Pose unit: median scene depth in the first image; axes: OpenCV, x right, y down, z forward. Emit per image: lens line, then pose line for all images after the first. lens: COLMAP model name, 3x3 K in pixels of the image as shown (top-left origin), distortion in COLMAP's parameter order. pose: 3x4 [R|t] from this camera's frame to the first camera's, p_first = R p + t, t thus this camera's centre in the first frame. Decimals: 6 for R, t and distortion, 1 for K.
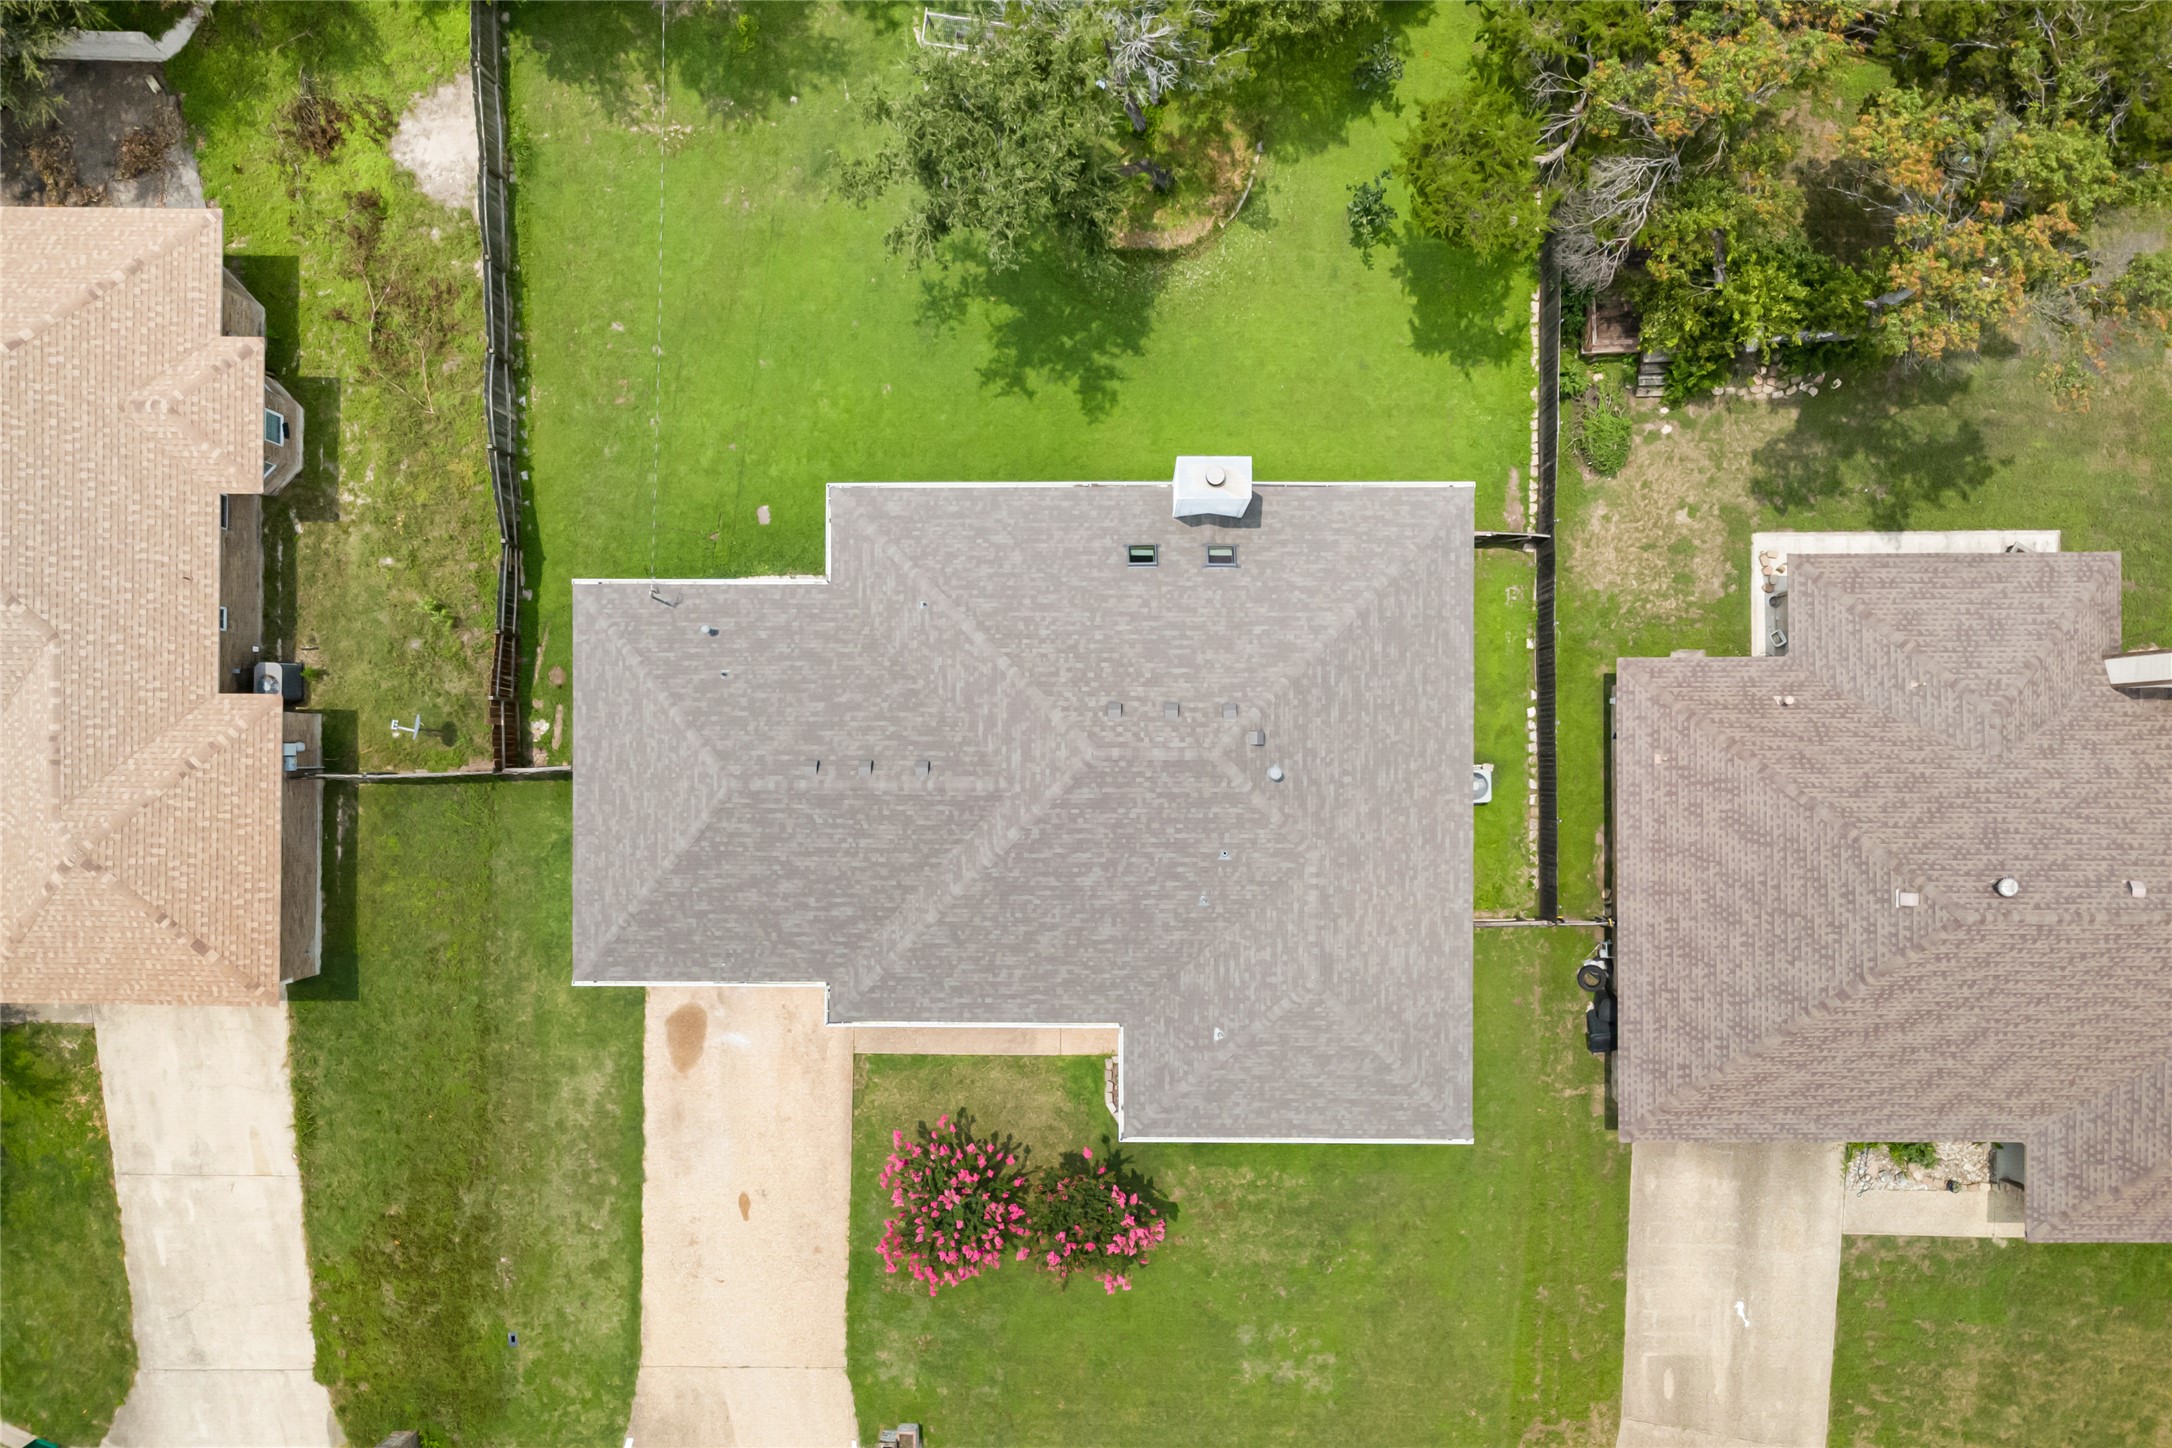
lens RADIAL K [[1549.0, 0, 1086.0], [0, 1549.0, 724.0], [0, 0, 1]] dist [0.005051, -0.000227]
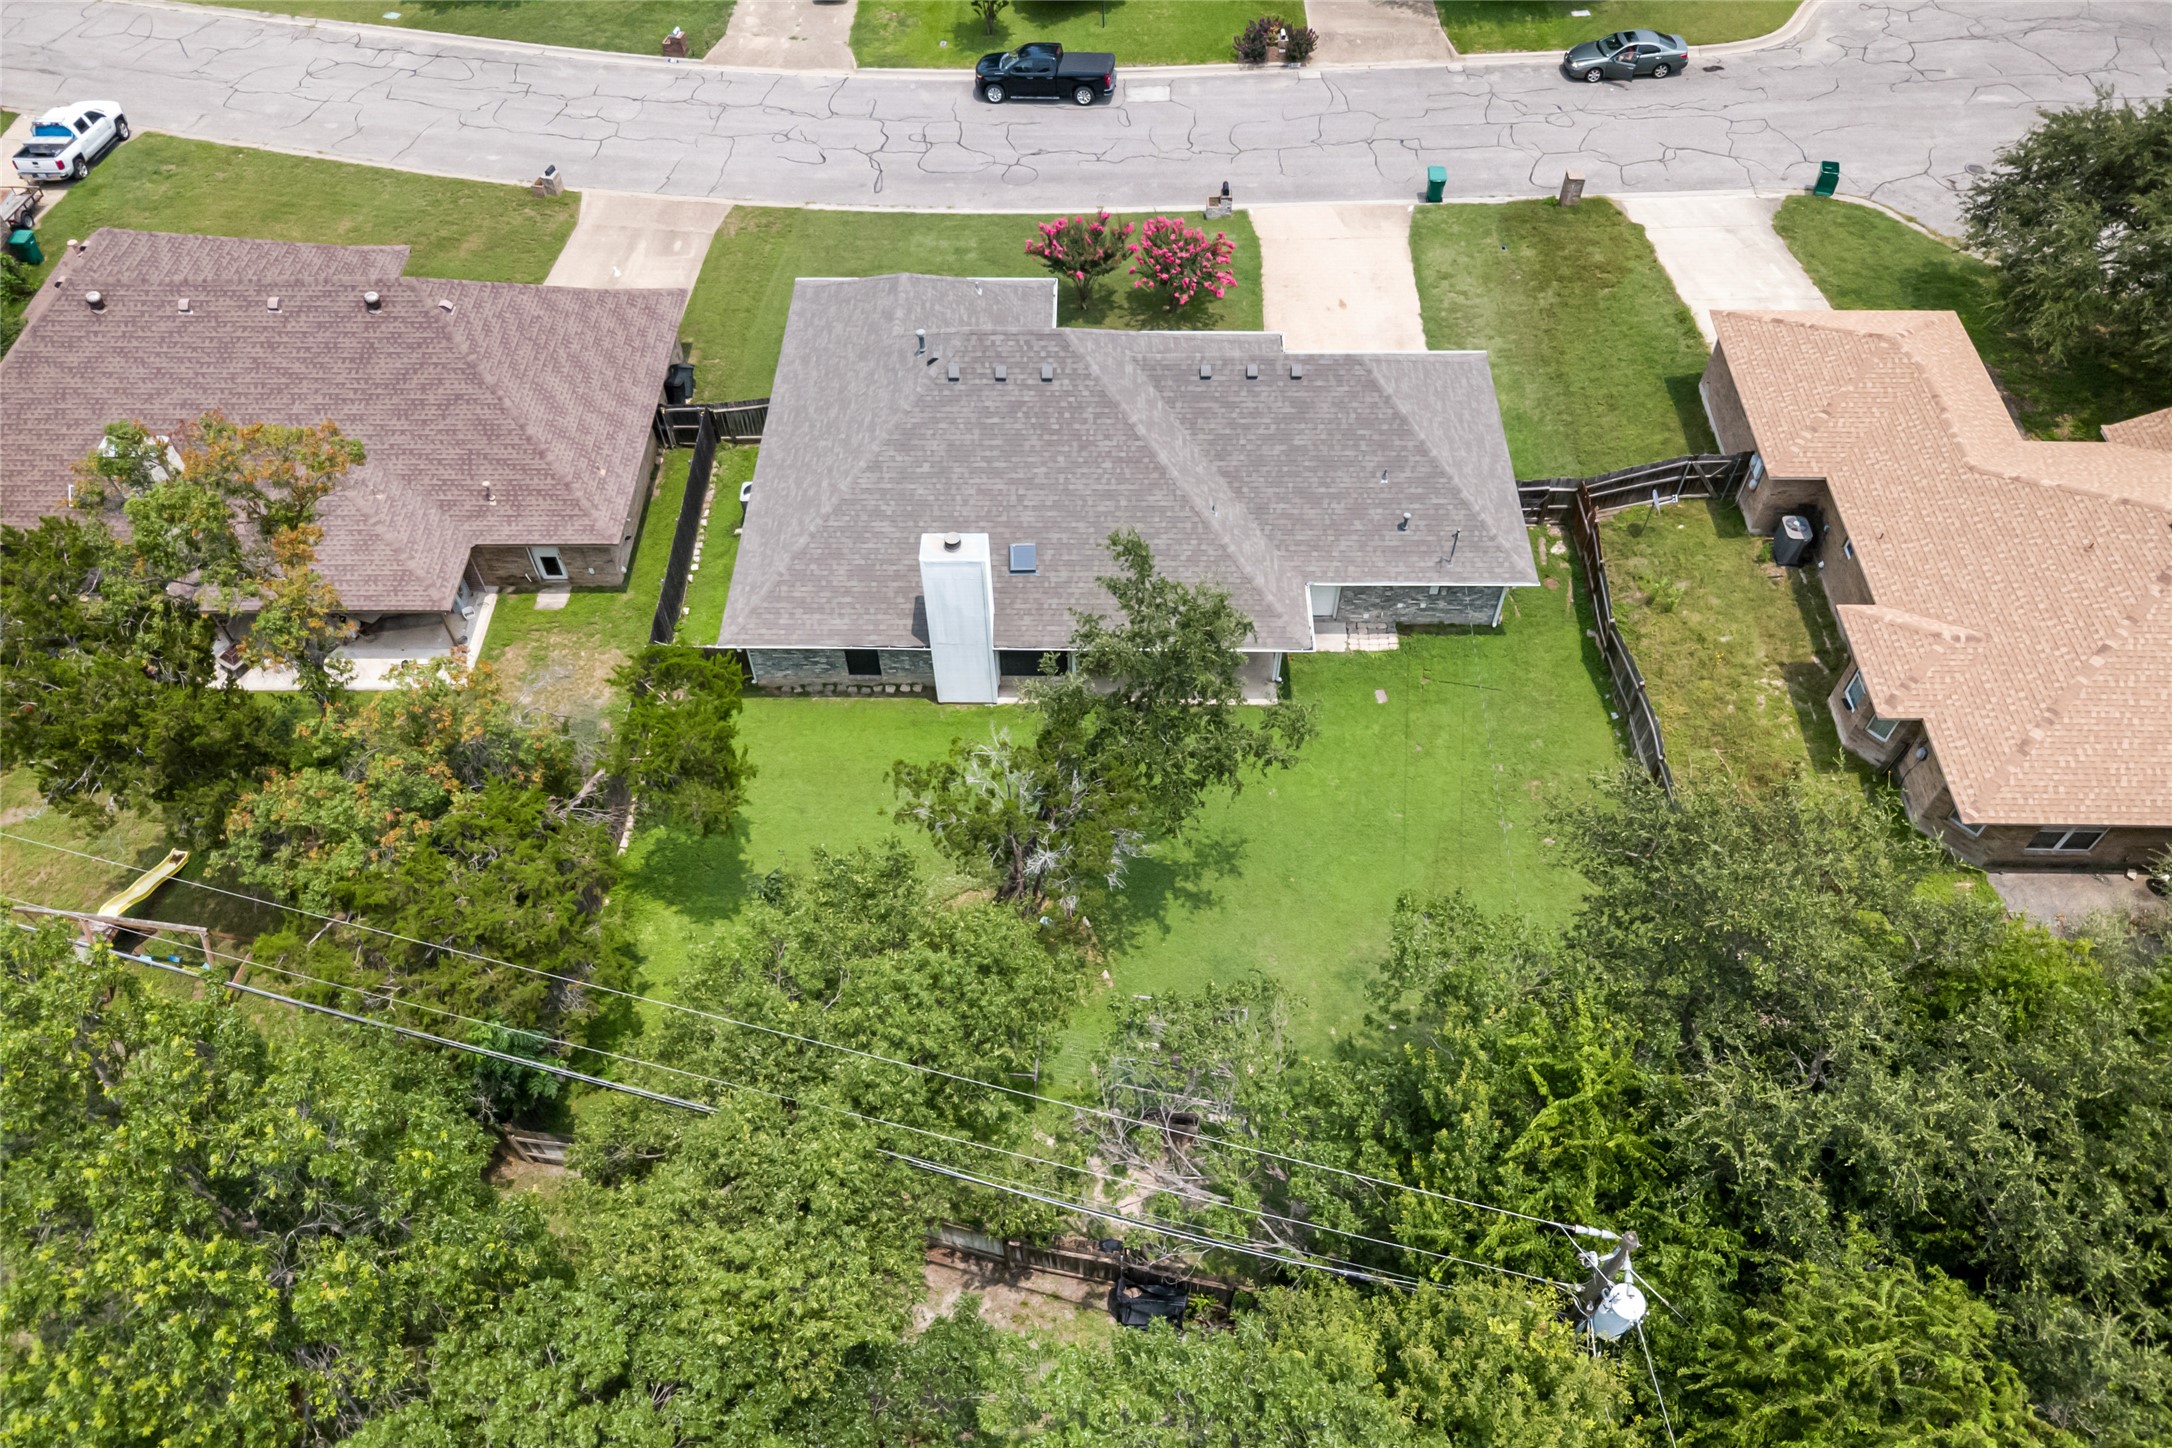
lens RADIAL K [[1549.0, 0, 1086.0], [0, 1549.0, 724.0], [0, 0, 1]] dist [0.005051, -0.000227]
pose [[-0.999517, 0.007651, 0.030125, -0.038009], [0.012618, -0.785893, 0.618234, -0.810885], [0.028405, 0.618315, 0.785417, 0.173908]]
